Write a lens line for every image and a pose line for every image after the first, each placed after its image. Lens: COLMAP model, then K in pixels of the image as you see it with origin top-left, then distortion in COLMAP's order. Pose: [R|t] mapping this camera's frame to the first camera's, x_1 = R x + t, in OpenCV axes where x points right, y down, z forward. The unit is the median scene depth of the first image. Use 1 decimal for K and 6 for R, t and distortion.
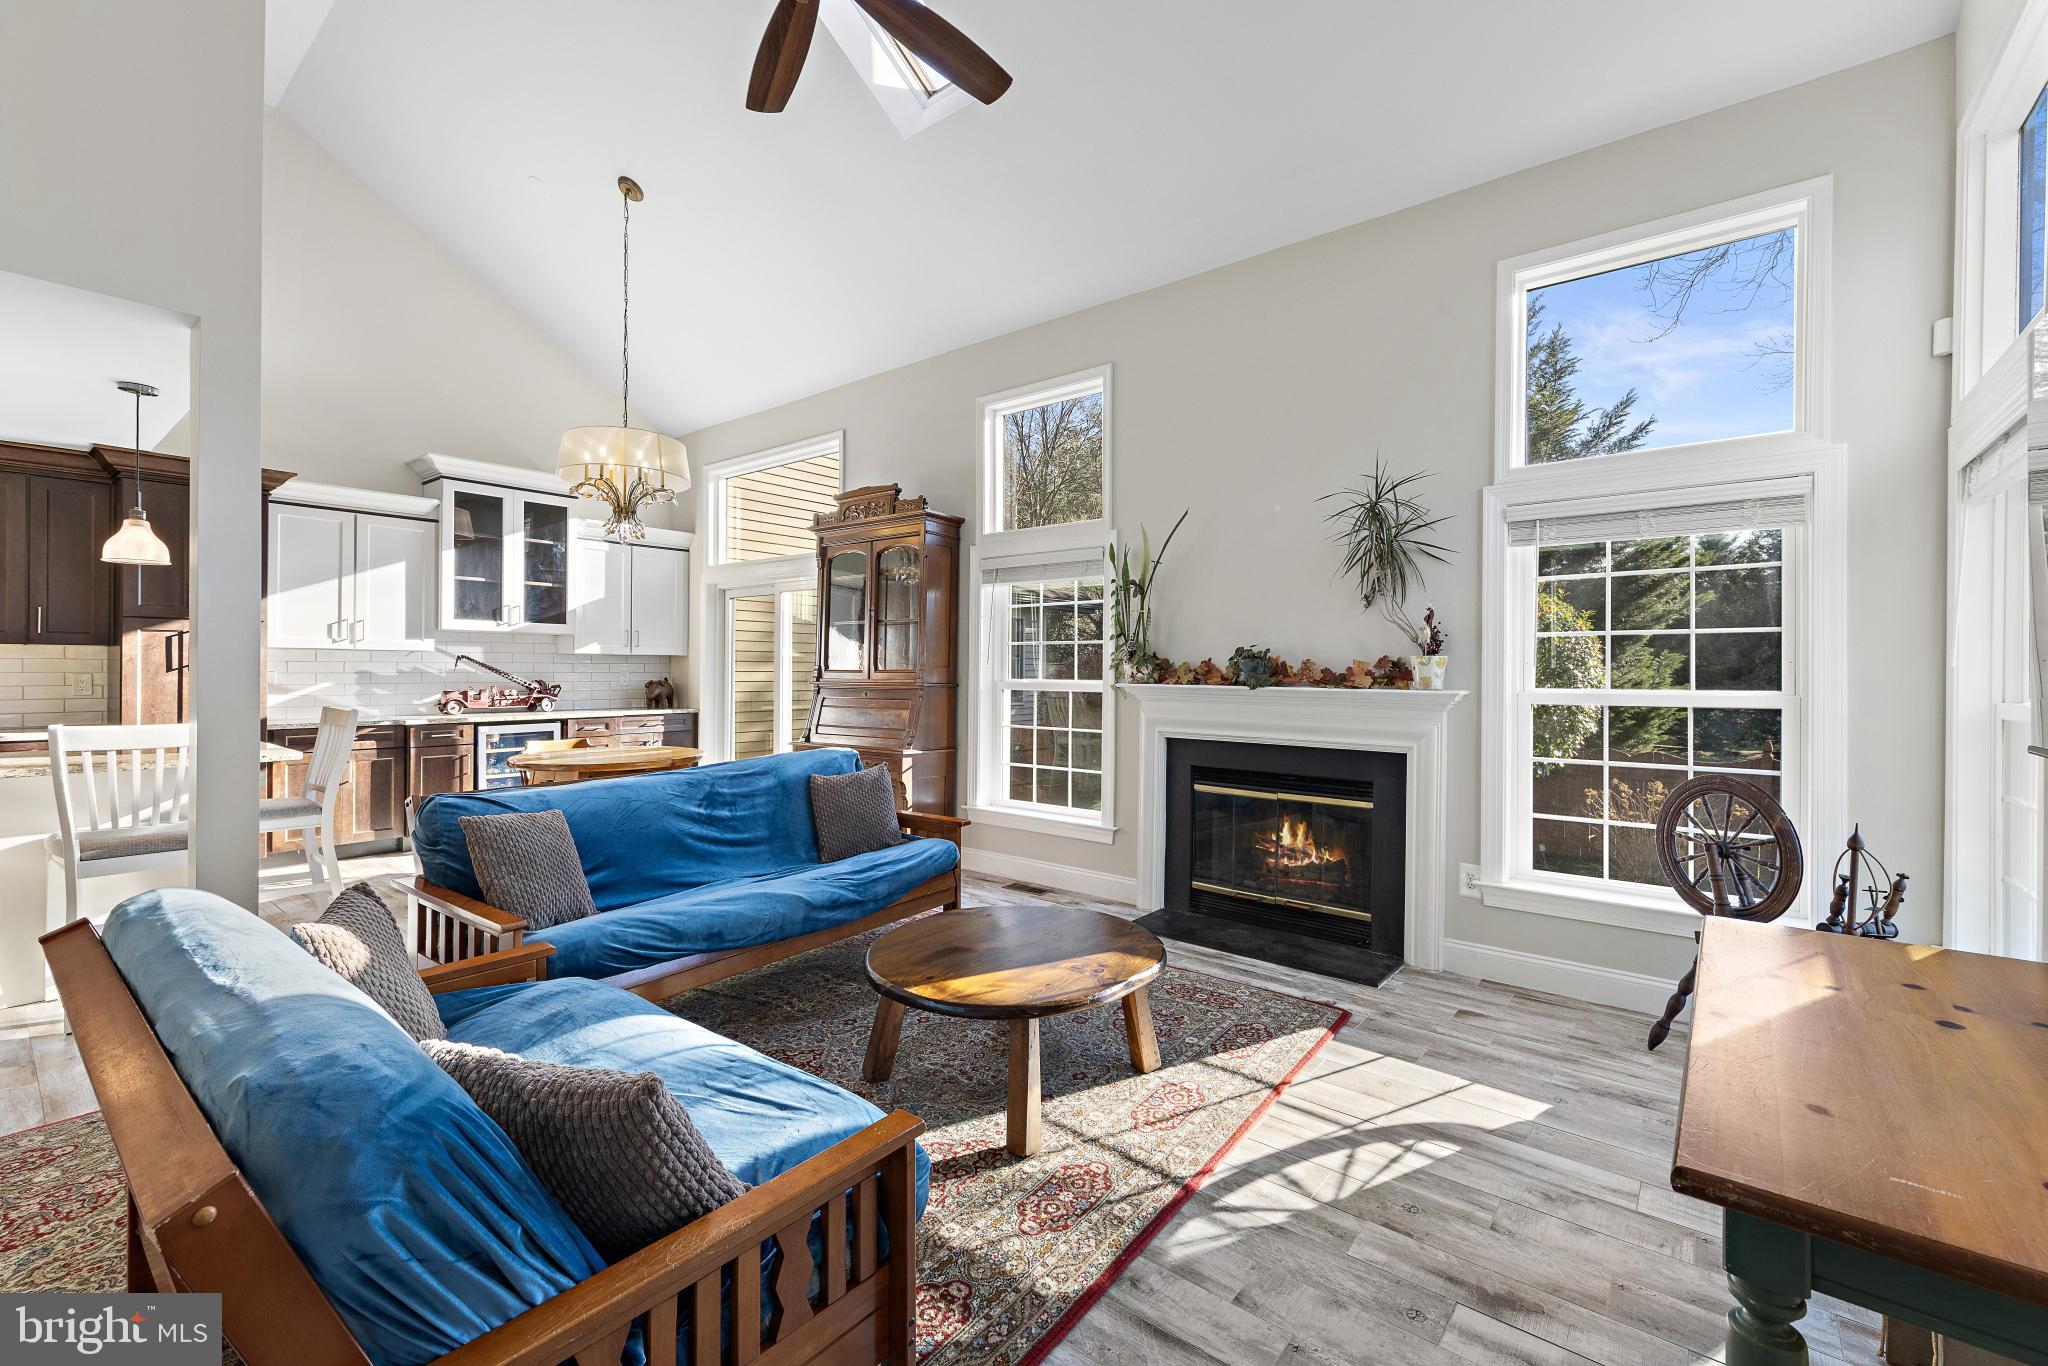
lens RADIAL K [[862.9, 0, 1030.3], [0, 862.9, 662.0], [0, 0, 1]] dist [0.001498, 0.000028]
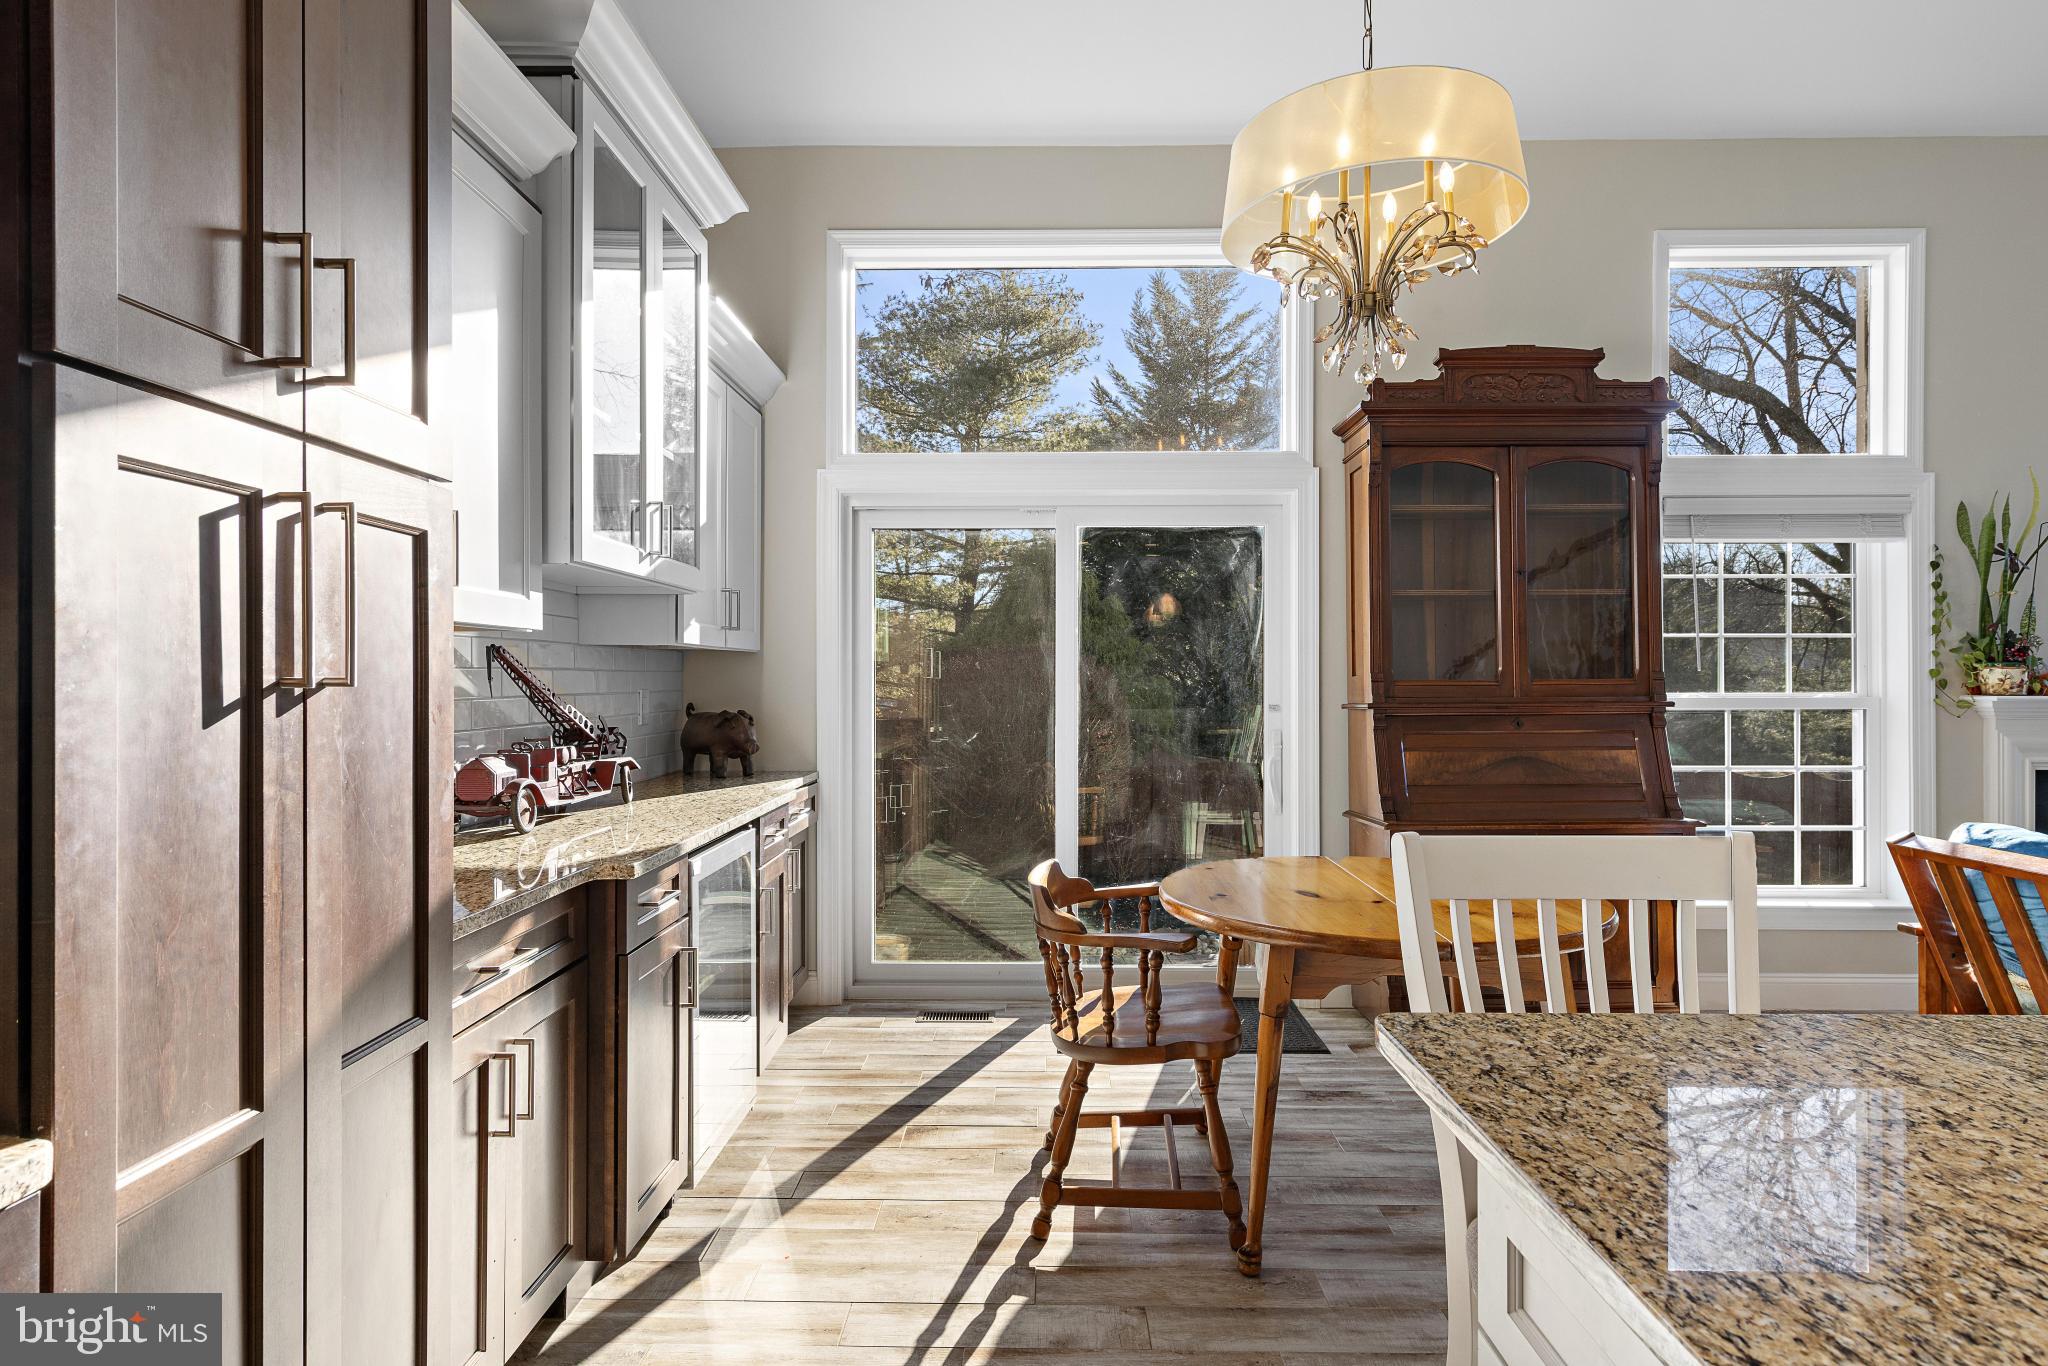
lens RADIAL K [[1127.6, 0, 1024.0], [0, 1127.6, 683.0], [0, 0, 1]] dist [-0.001274, -0.000519]
pose [[0.788846, -0.010093, 0.614508, -0.963806], [-0.000079, 0.999863, 0.016523, -0.000445], [-0.614591, -0.013083, 0.788737, 0.695580]]
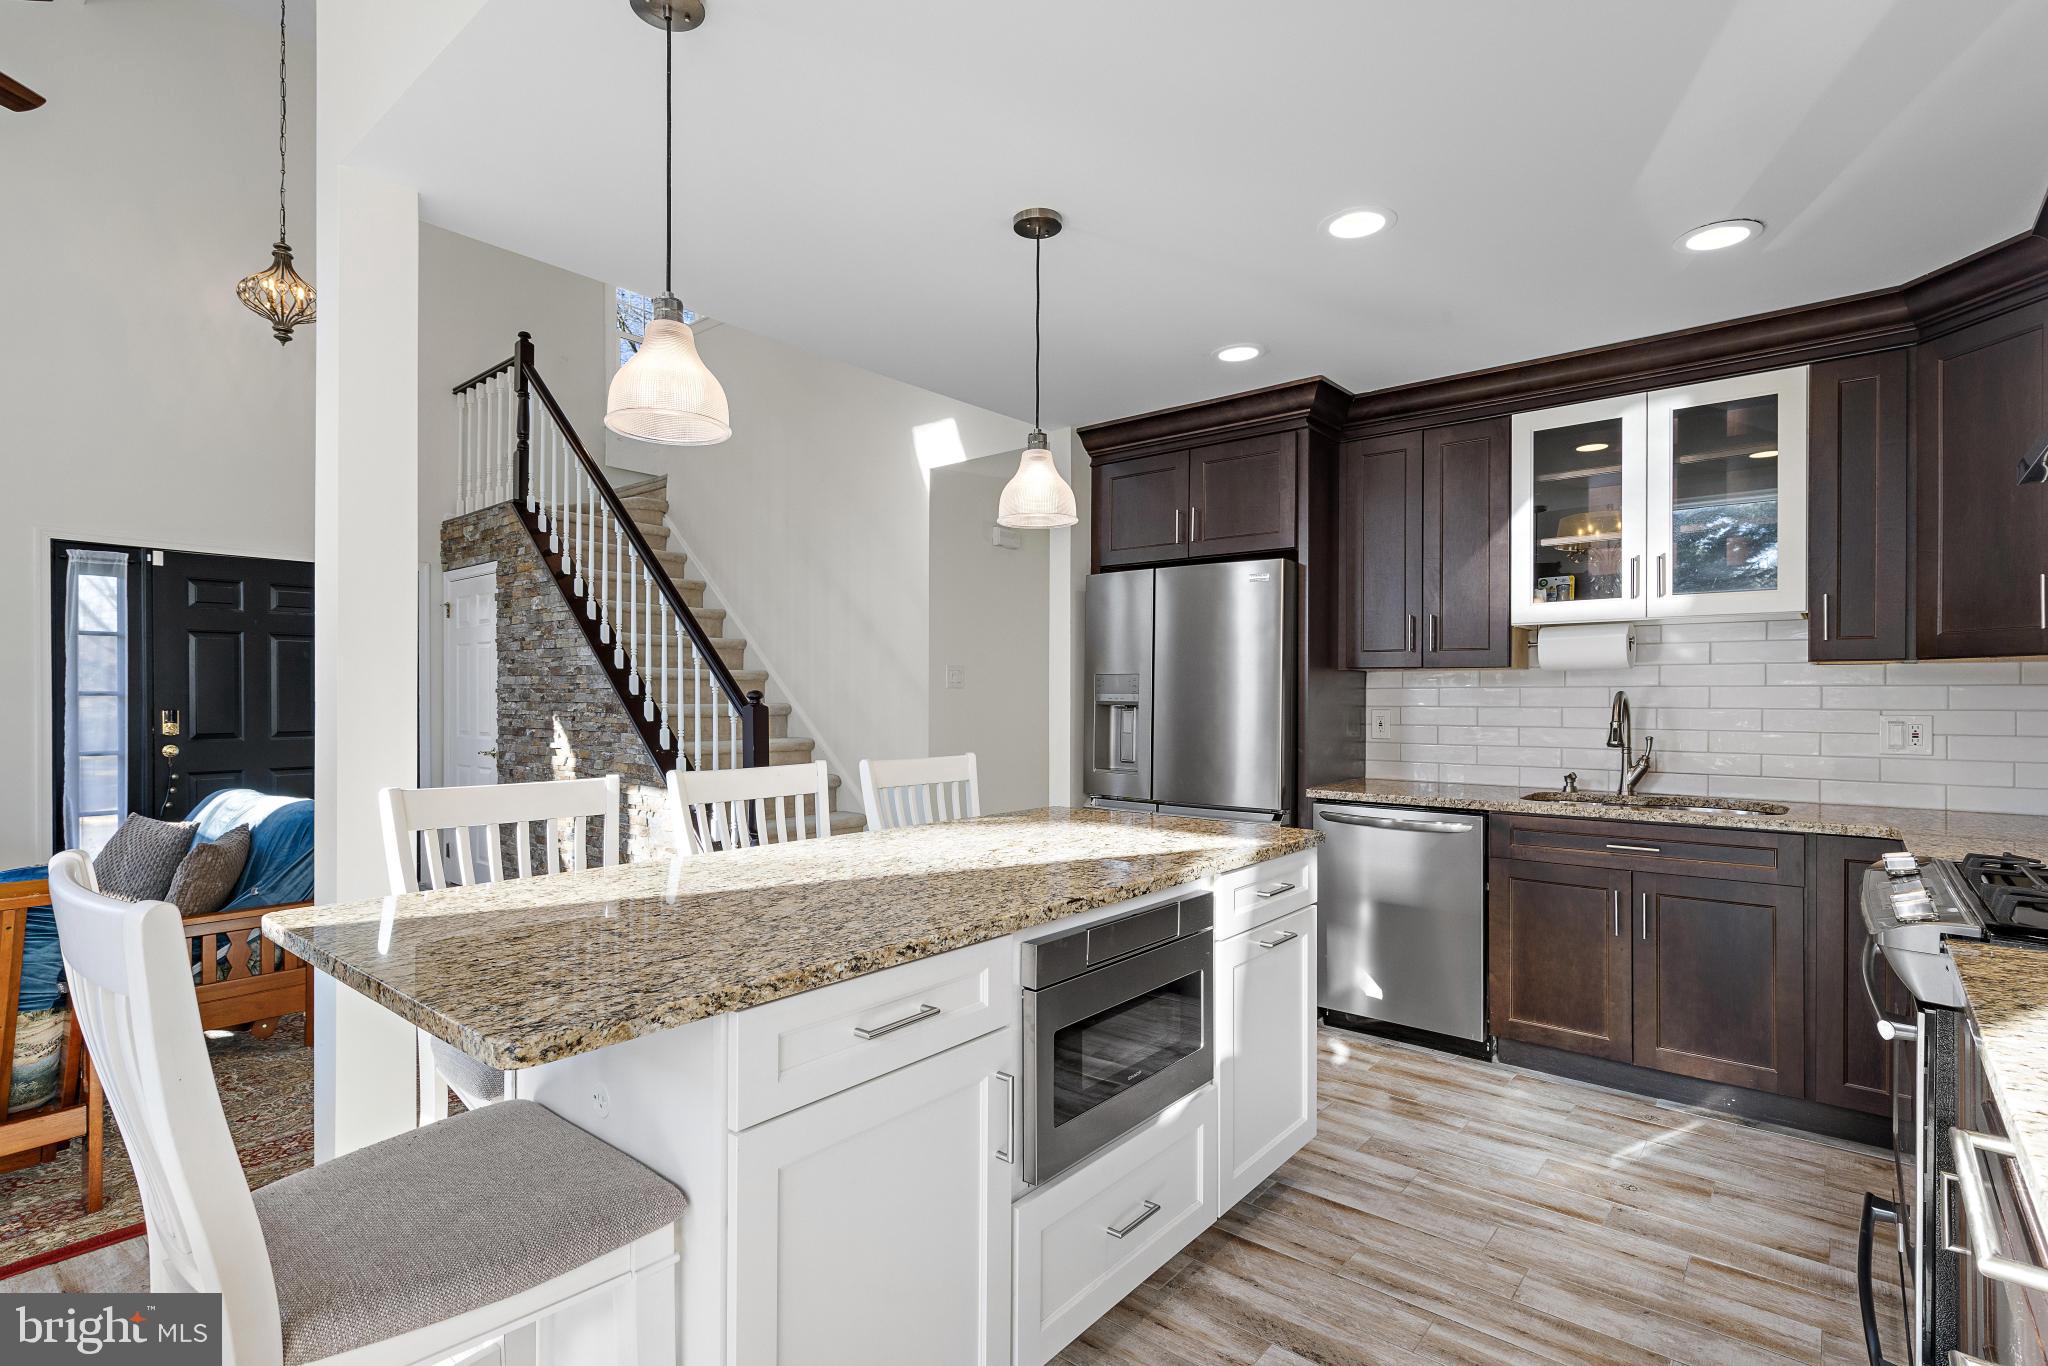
lens RADIAL K [[977.3, 0, 1024.0], [0, 977.3, 683.0], [0, 0, 1]] dist [0.000152, -0.000007]
pose [[-0.999774, -0.004659, 0.020756, -0.857557], [-0.005107, 0.999754, -0.021586, 0.008660], [-0.020650, -0.021687, -0.999552, 1.035105]]
